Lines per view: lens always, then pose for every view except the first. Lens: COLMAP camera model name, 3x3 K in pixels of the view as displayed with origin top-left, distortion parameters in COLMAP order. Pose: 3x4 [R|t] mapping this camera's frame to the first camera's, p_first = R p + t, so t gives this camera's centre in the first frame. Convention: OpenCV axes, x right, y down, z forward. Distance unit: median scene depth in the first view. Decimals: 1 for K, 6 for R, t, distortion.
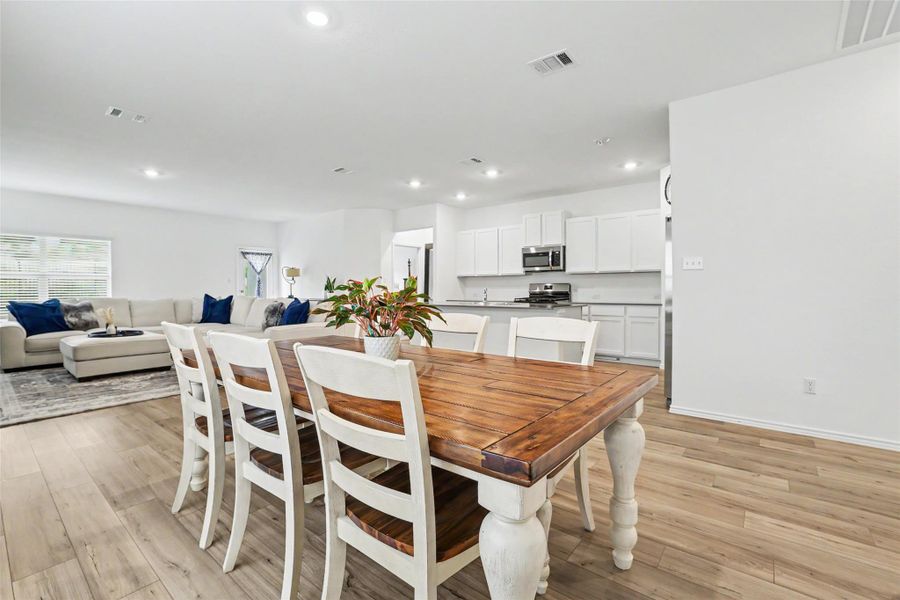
lens RADIAL K [[411.9, 0, 447.0], [0, 411.9, 289.0], [0, 0, 1]] dist [-0.017363, 0.003067]
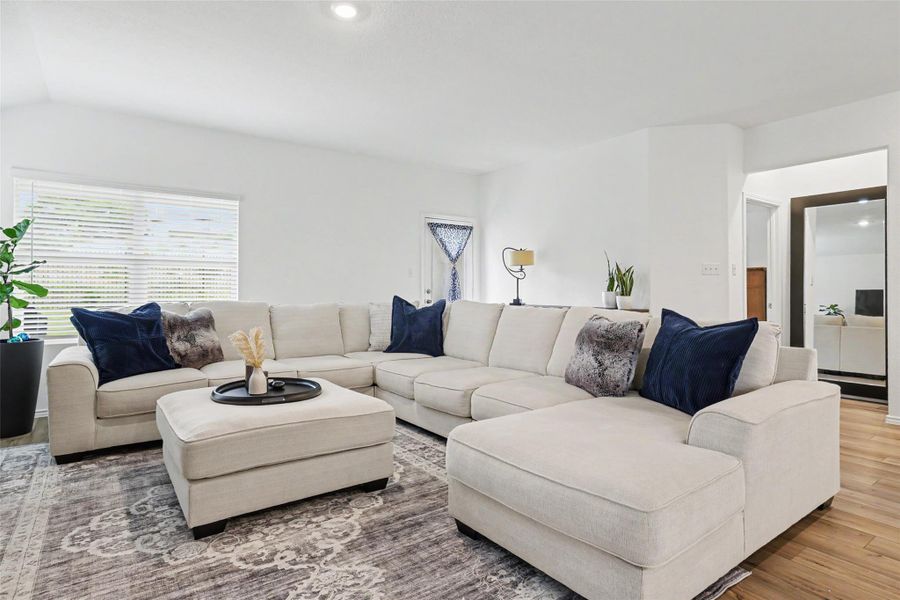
lens RADIAL K [[496.6, 0, 446.2], [0, 496.6, 281.8], [0, 0, 1]] dist [-0.007270, 0.002969]
pose [[0.969157, 0.003418, -0.246419, -0.406895], [-0.006838, 0.999892, -0.013027, 0.001727], [0.246348, 0.014310, 0.969076, 0.437374]]
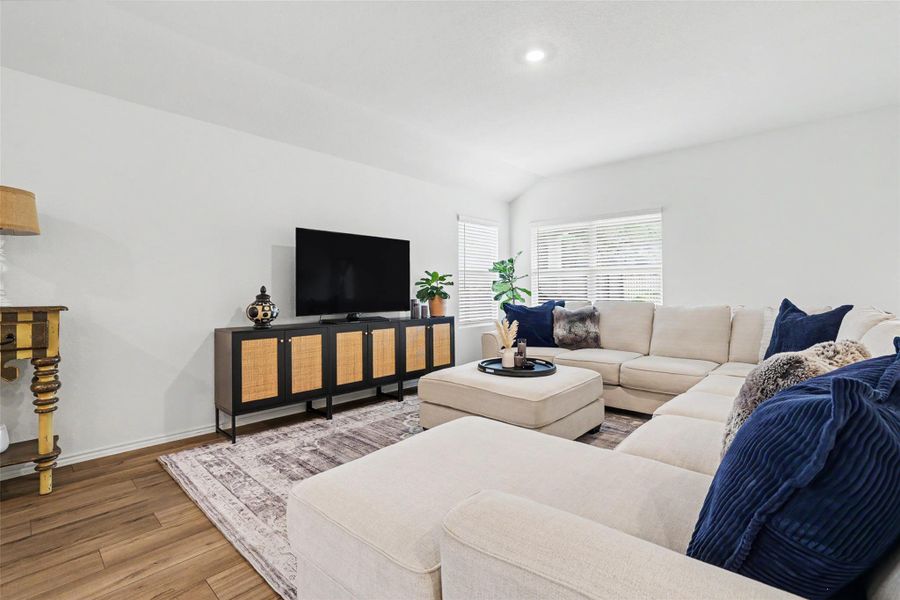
lens RADIAL K [[411.9, 0, 437.3], [0, 411.9, 287.6], [0, 0, 1]] dist [-0.017363, 0.003067]
pose [[-0.066416, -0.003848, -0.997785, -0.180828], [0.007803, 0.999960, -0.004376, -0.000416], [0.997761, -0.008077, -0.066383, 0.746767]]
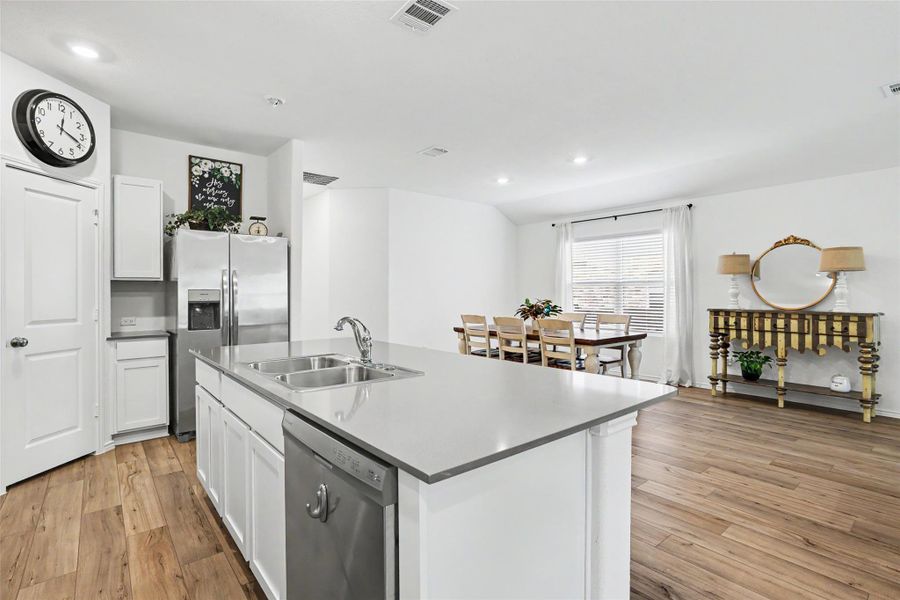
lens RADIAL K [[439.3, 0, 455.3], [0, 439.3, 294.9], [0, 0, 1]] dist [-0.017388, 0.003120]
pose [[-0.982390, 0.005257, 0.186769, -0.043608], [0.005365, 0.999986, 0.000070, -0.017376], [-0.186766, 0.001071, -0.982404, 1.099481]]
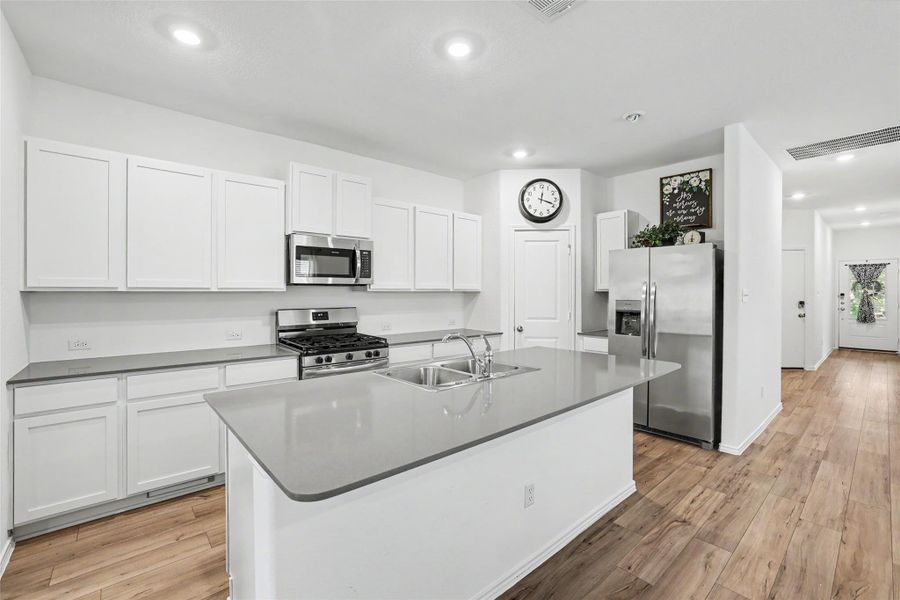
lens RADIAL K [[388.7, 0, 450.3], [0, 388.7, 292.7], [0, 0, 1]] dist [-0.006557, 0.002029]
pose [[0.150438, 0.001436, 0.988618, -0.222021], [-0.003307, 0.999994, -0.000950, -0.034588], [-0.988614, -0.003126, 0.150442, 0.789699]]
